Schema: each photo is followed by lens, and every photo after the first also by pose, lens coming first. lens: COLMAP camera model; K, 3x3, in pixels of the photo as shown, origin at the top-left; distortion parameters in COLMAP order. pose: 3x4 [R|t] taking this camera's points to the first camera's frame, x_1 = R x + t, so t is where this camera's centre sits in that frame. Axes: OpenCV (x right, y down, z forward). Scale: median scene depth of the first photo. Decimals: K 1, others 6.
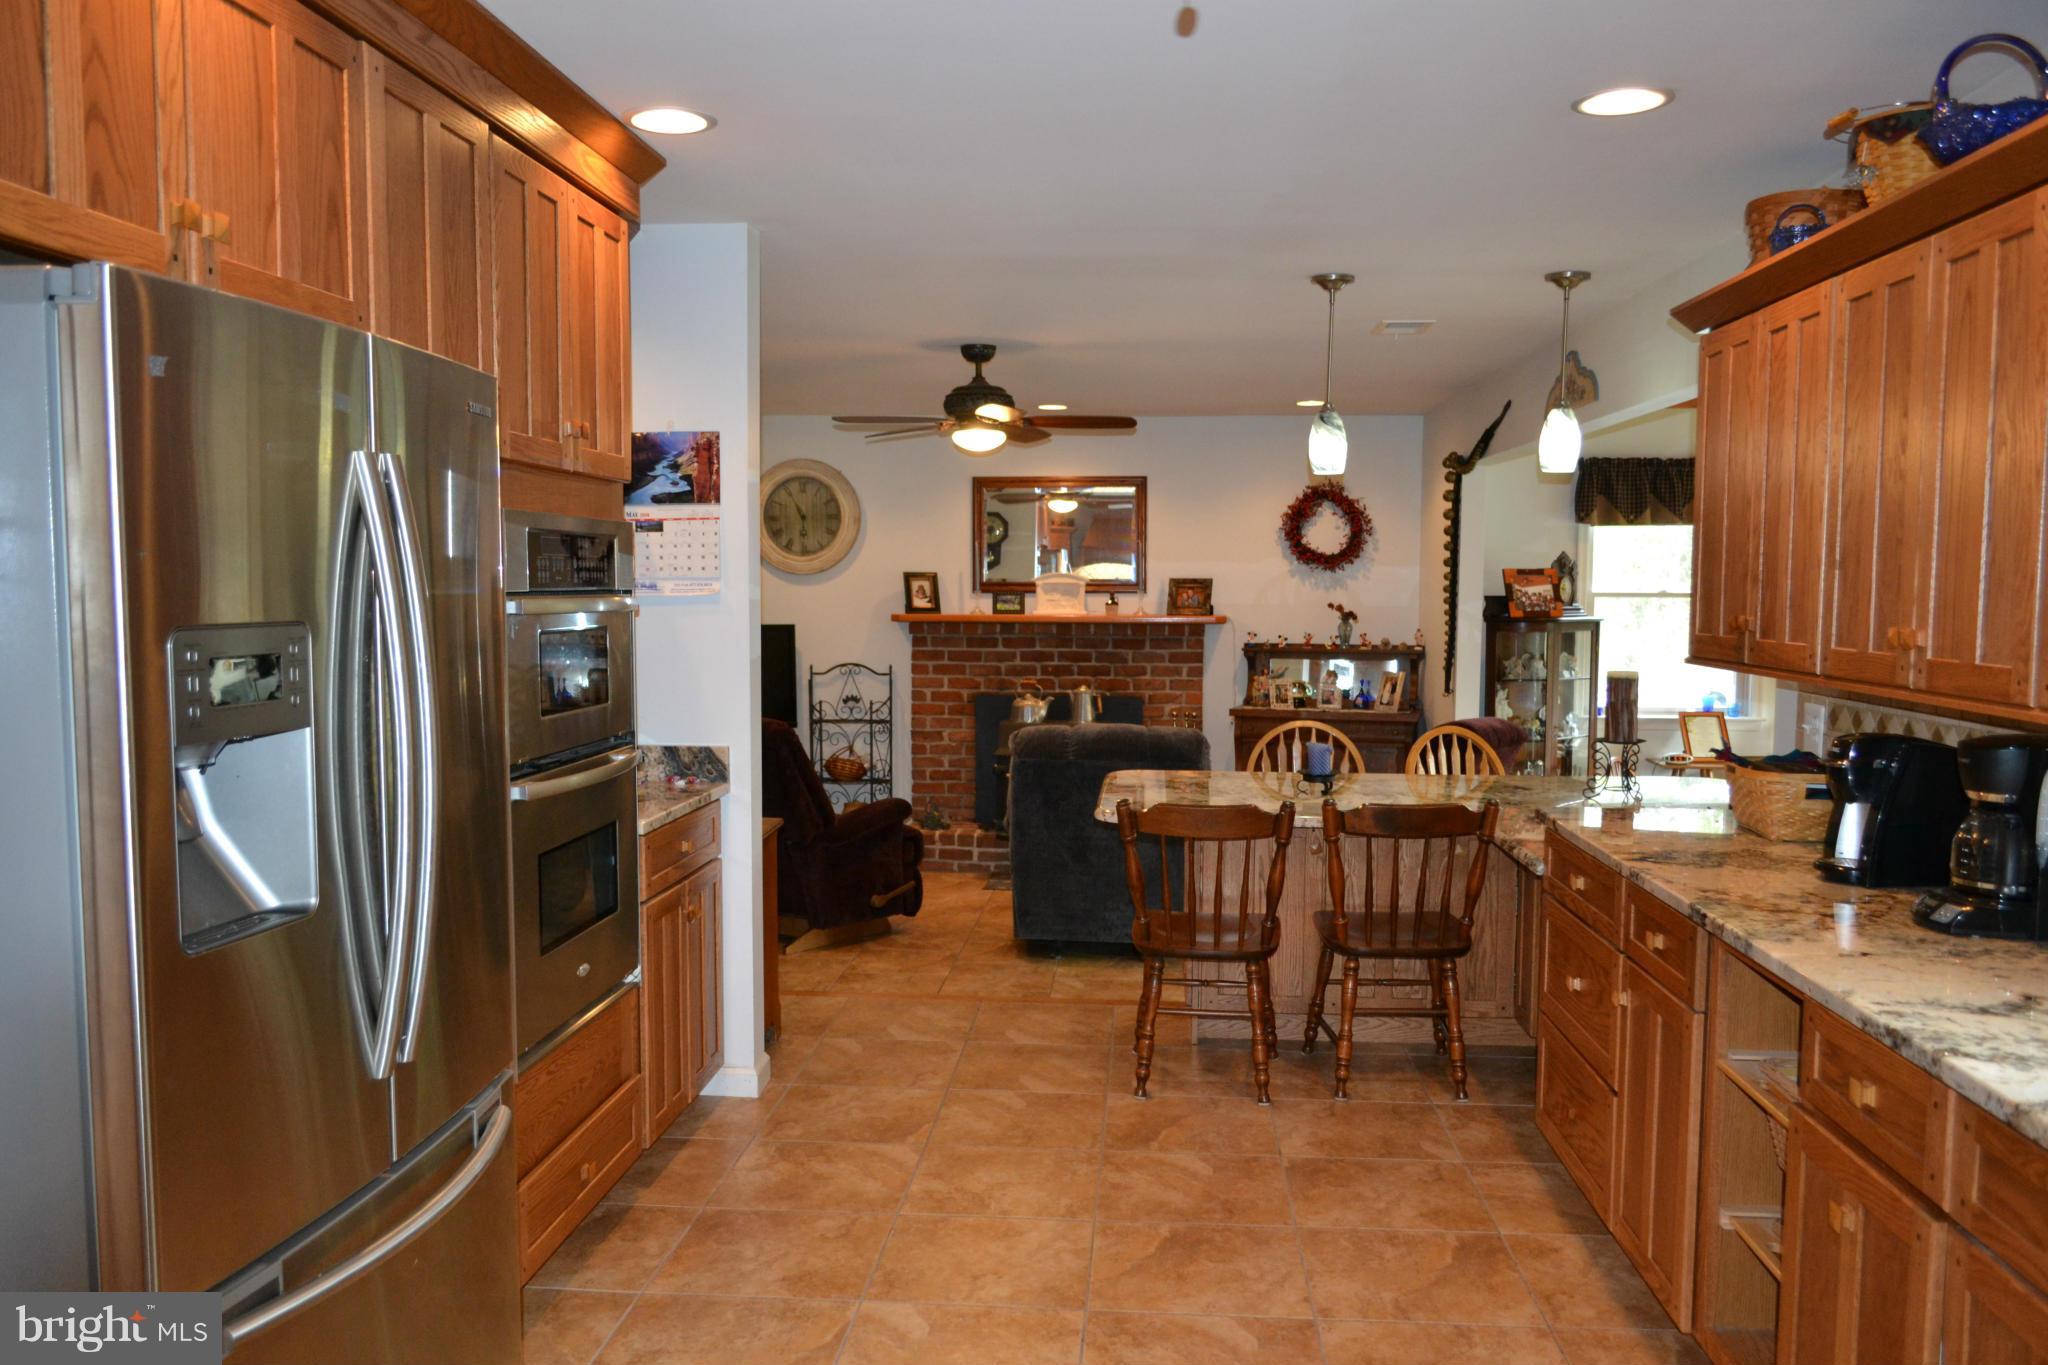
lens RADIAL K [[1612.9, 0, 1026.0], [0, 1612.9, 696.4], [0, 0, 1]] dist [-0.020709, 0.015268]
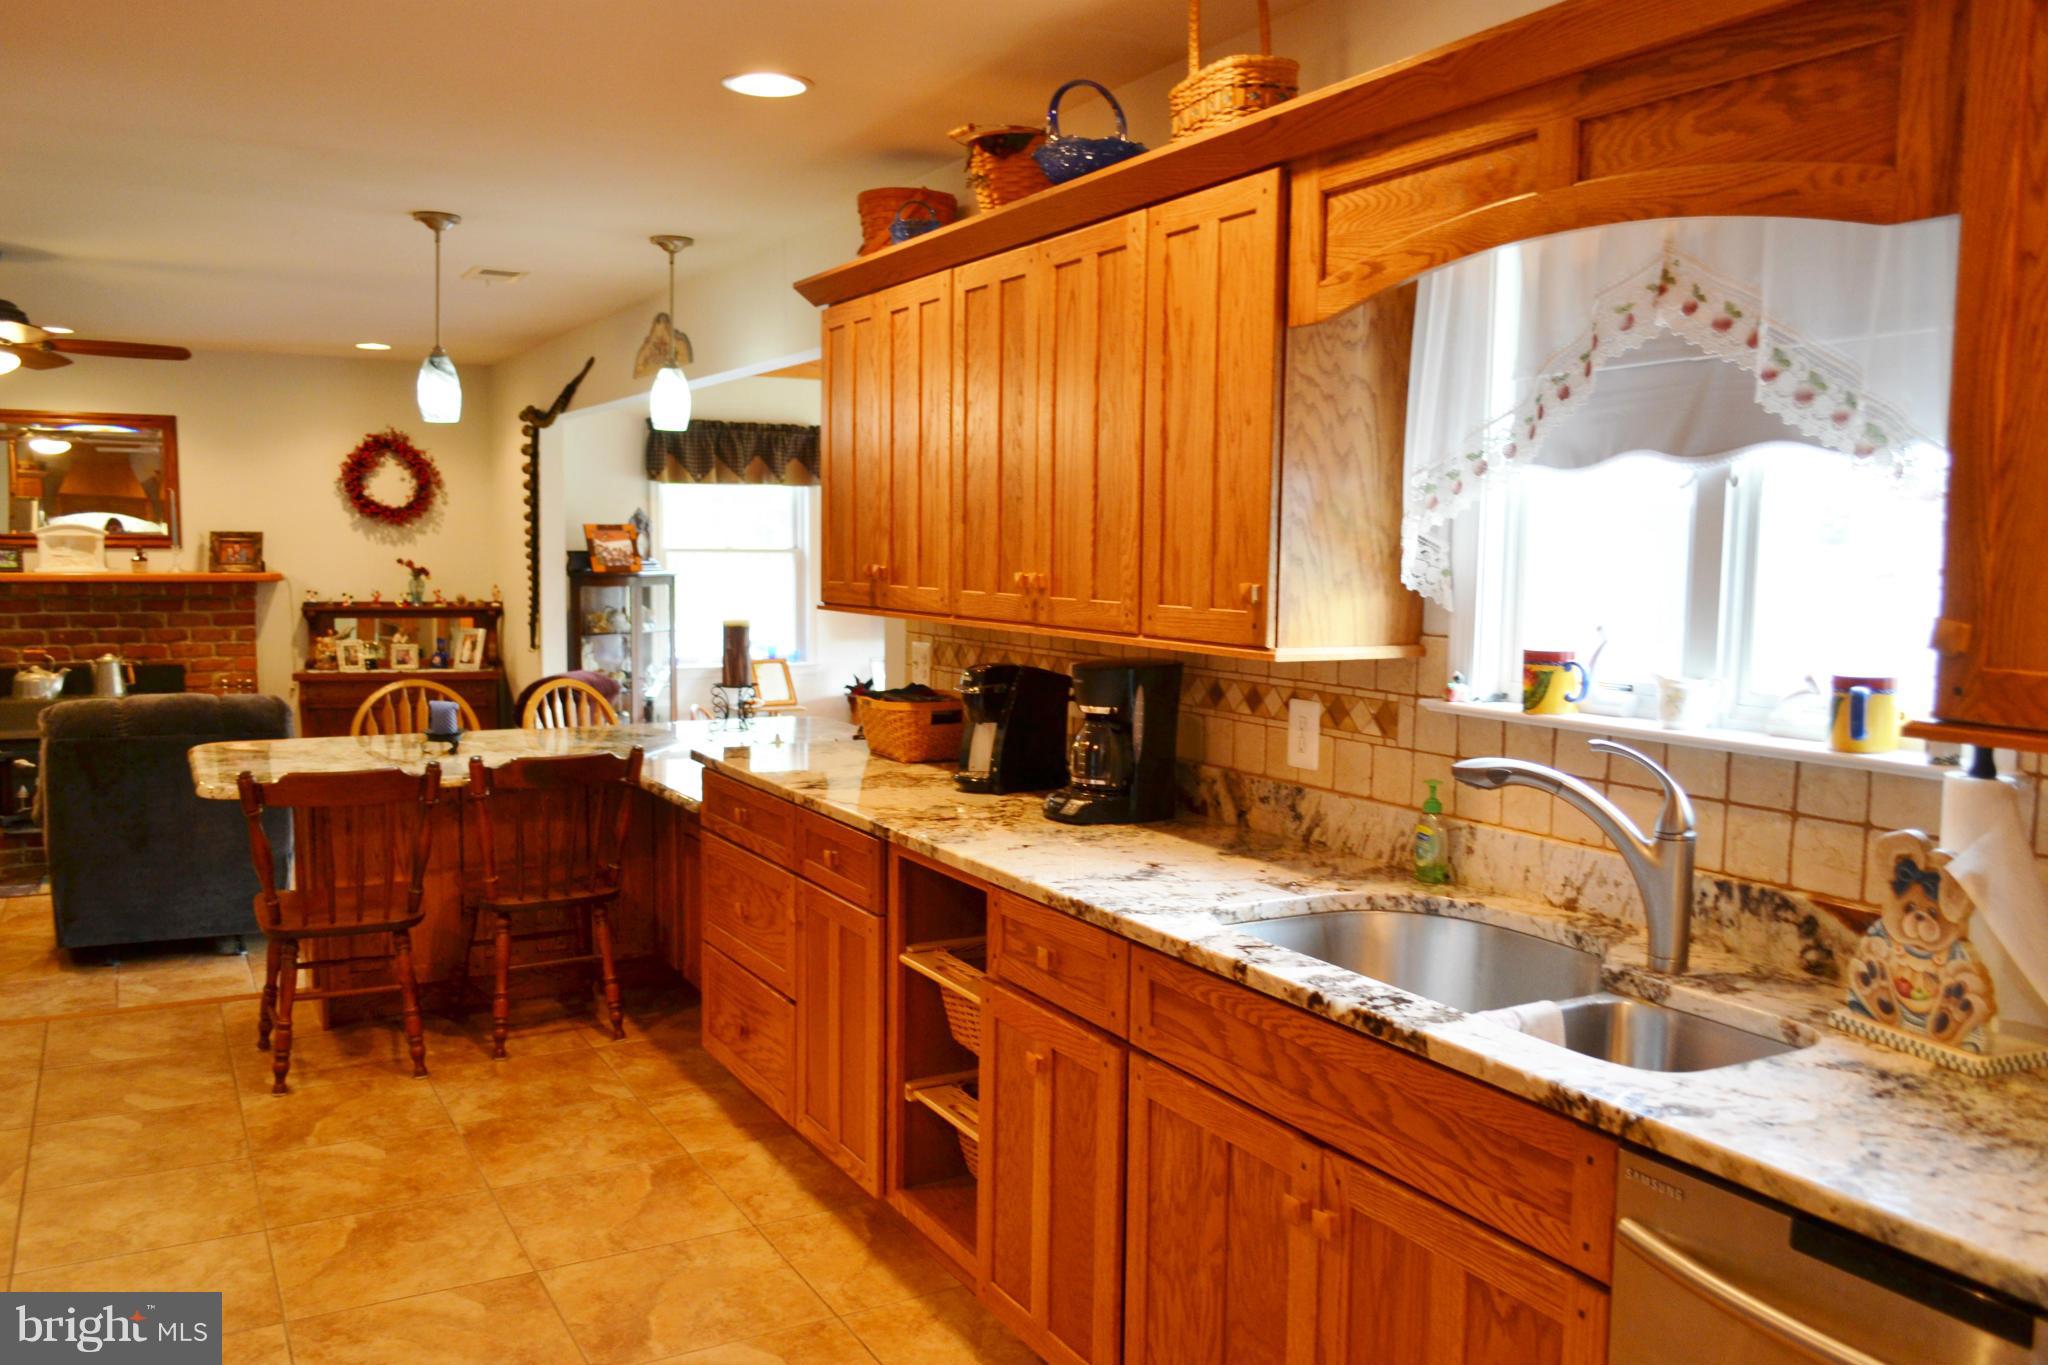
lens RADIAL K [[1612.9, 0, 1029.8], [0, 1612.9, 704.6], [0, 0, 1]] dist [-0.020709, 0.015268]
pose [[0.829299, -0.050643, 0.556505, -0.086872], [0.033491, 0.998599, 0.040967, 0.004187], [-0.557800, -0.015336, 0.829833, 0.003956]]
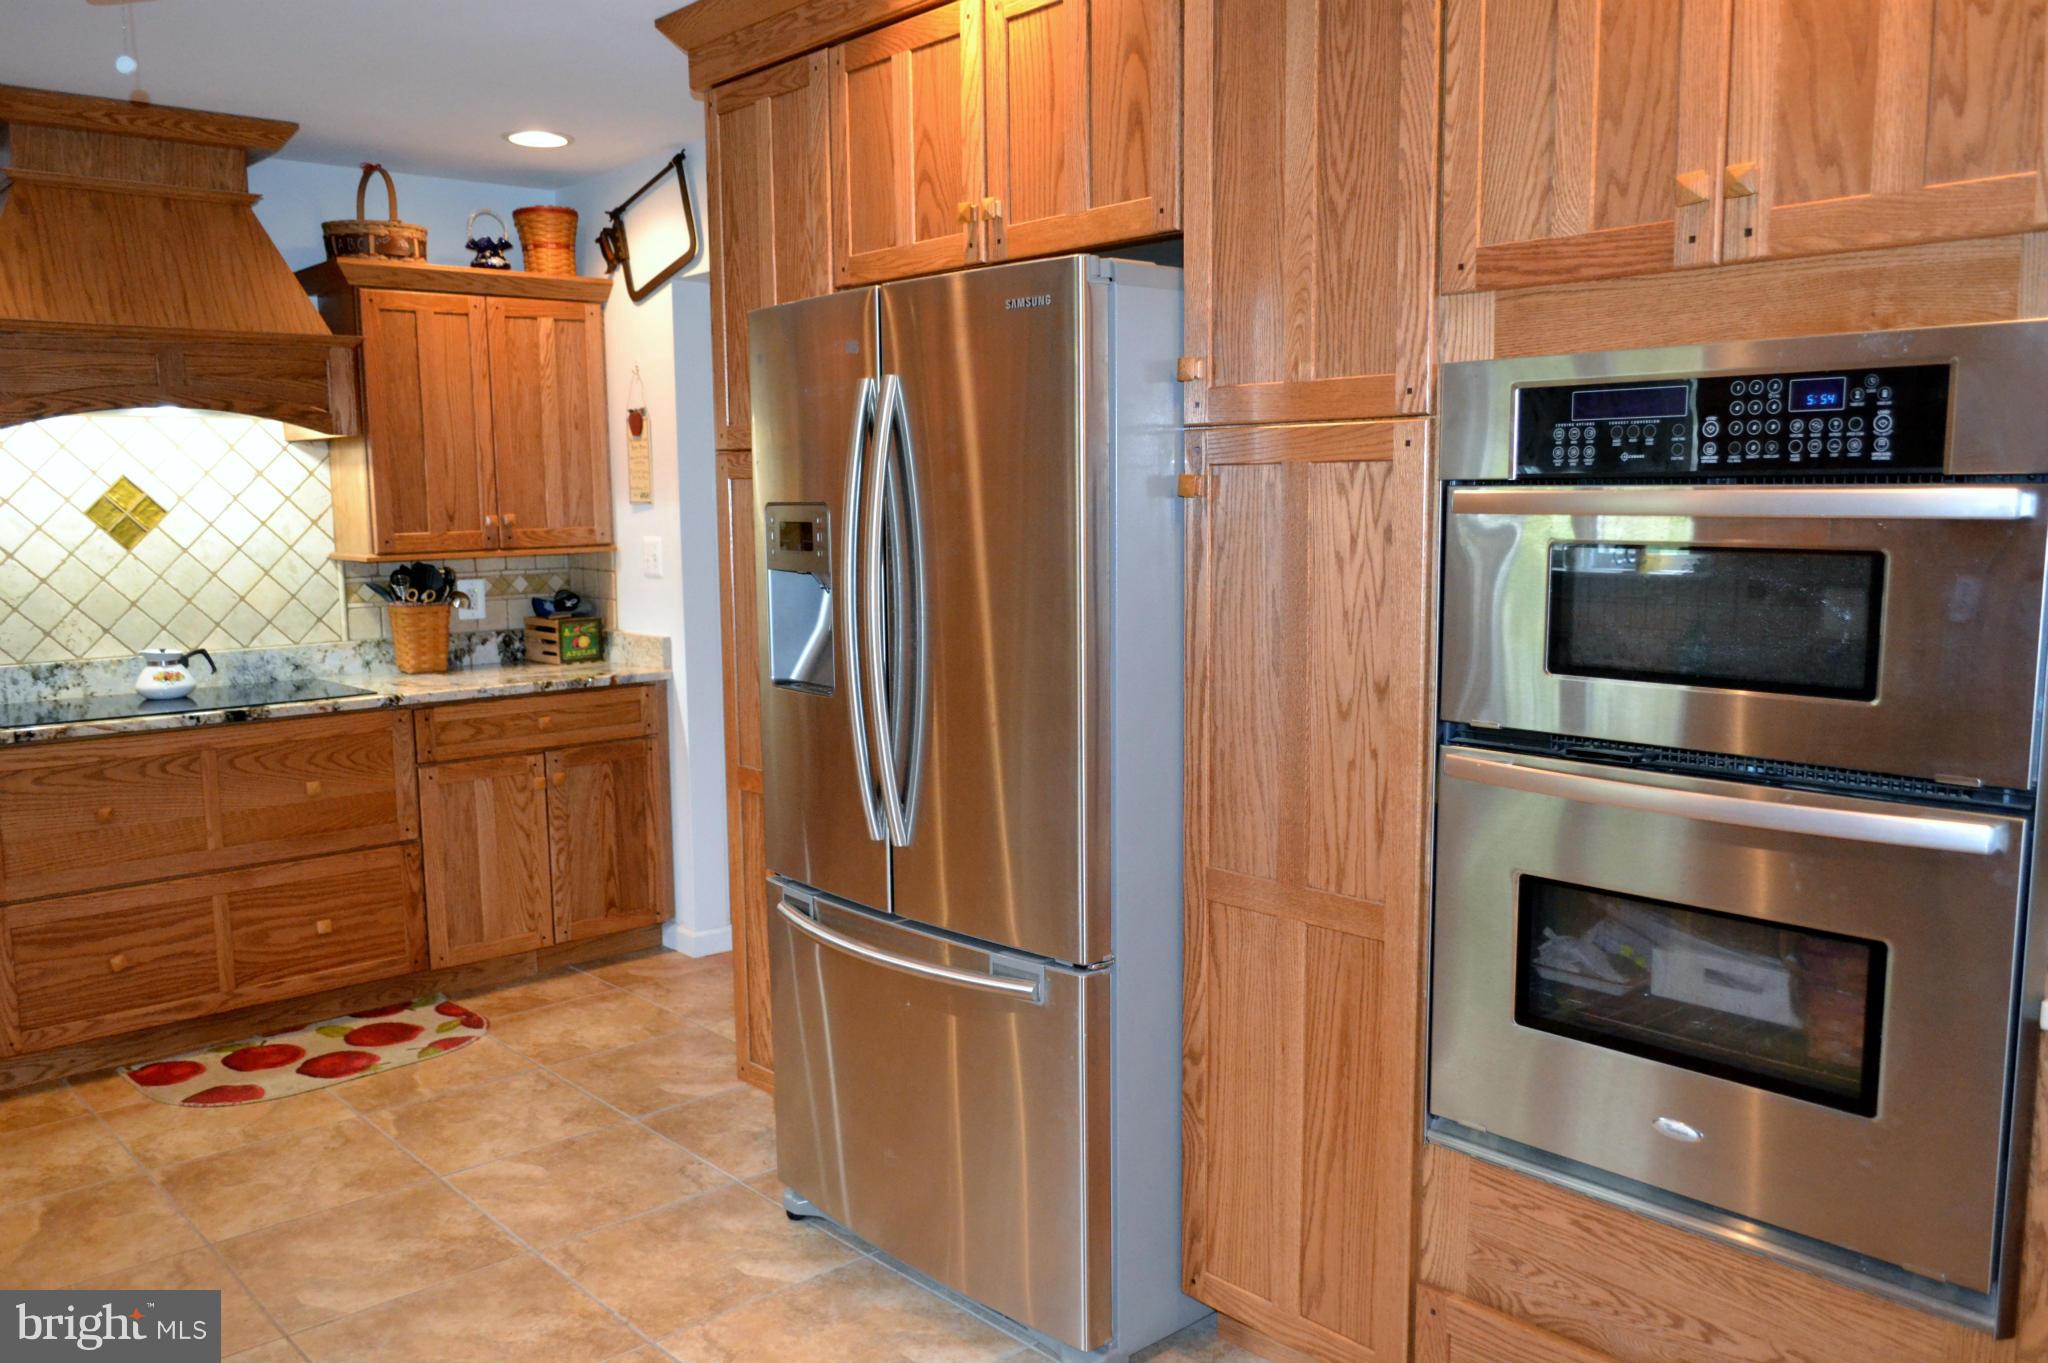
lens RADIAL K [[1612.9, 0, 1026.2], [0, 1612.9, 700.1], [0, 0, 1]] dist [-0.020709, 0.015268]
pose [[-0.687535, 0.098043, -0.719502, 0.258726], [-0.044213, 0.983353, 0.176246, -0.068054], [0.724804, 0.152986, -0.671755, 1.063757]]
